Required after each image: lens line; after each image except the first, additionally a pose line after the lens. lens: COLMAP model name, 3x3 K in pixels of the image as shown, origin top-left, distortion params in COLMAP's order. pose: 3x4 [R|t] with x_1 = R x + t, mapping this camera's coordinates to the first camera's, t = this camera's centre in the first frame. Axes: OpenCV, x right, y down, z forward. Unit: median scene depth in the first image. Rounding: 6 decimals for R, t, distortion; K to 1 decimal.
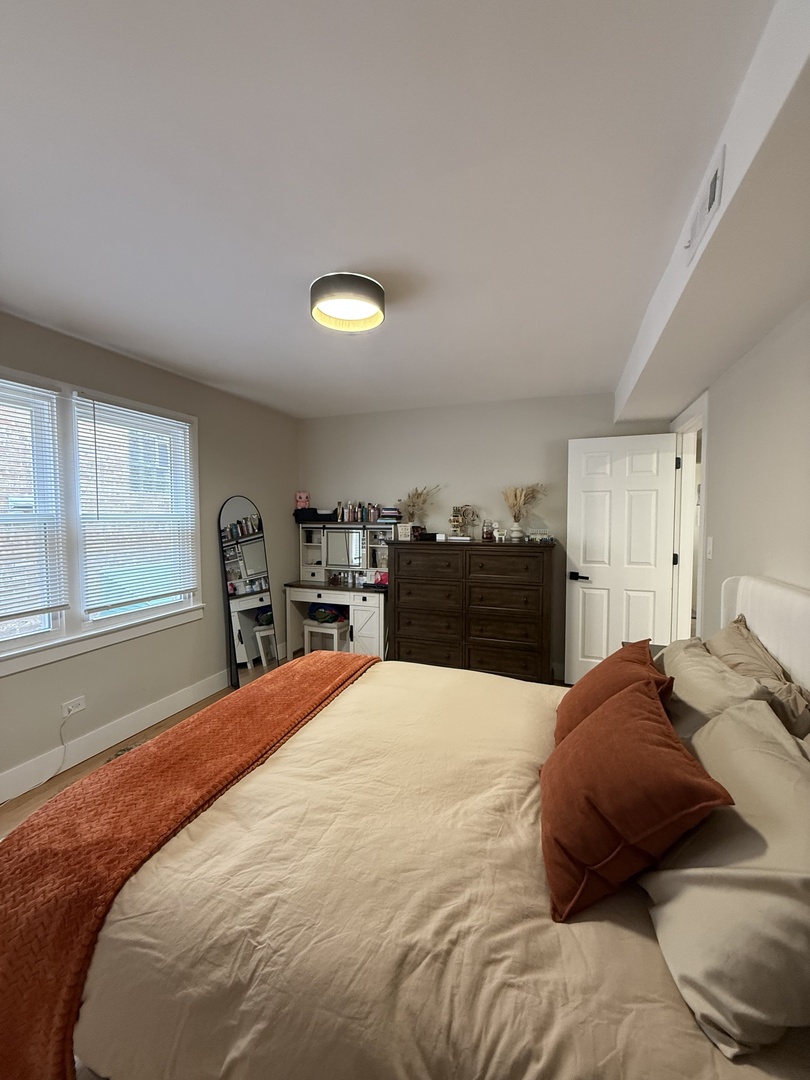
lens RADIAL K [[430.9, 0, 400.9], [0, 430.9, 536.1], [0, 0, 1]] dist [0.000202, 0.000066]
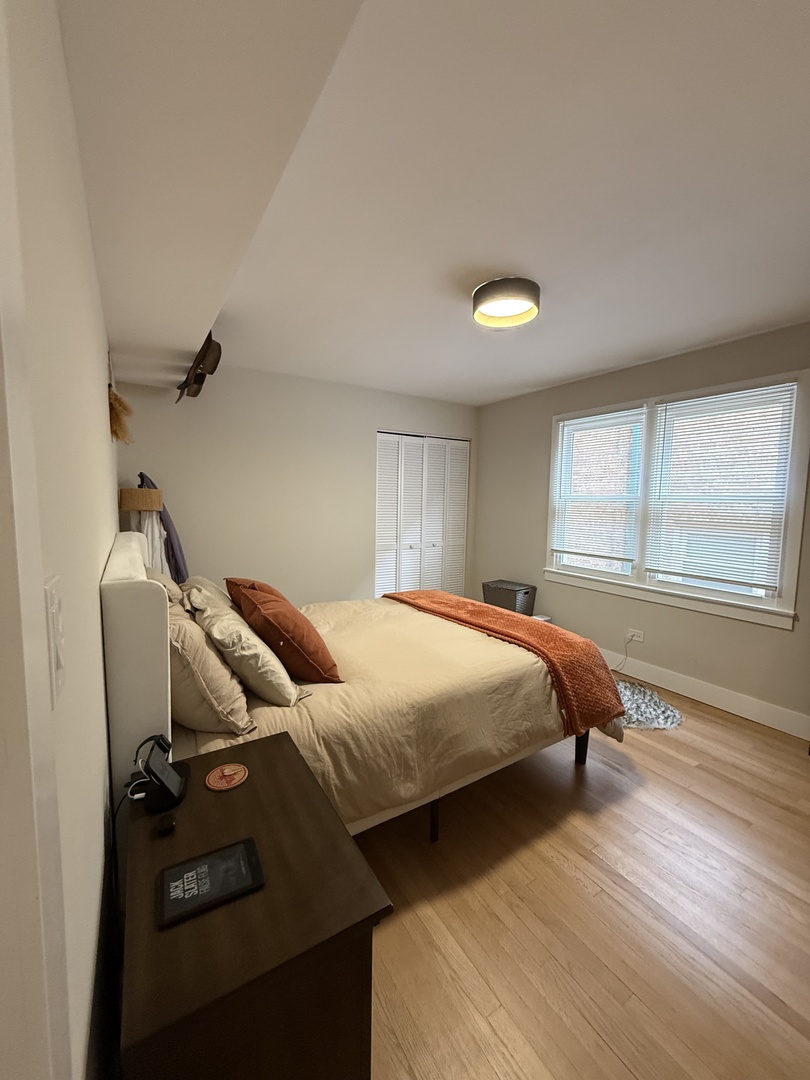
lens RADIAL K [[430.9, 0, 403.7], [0, 430.9, 537.5], [0, 0, 1]] dist [0.000202, 0.000066]
pose [[-0.598913, 0.074139, -0.797375, 0.770715], [-0.047286, 0.990694, 0.127631, -0.056072], [0.799417, 0.114144, -0.589834, 1.191815]]
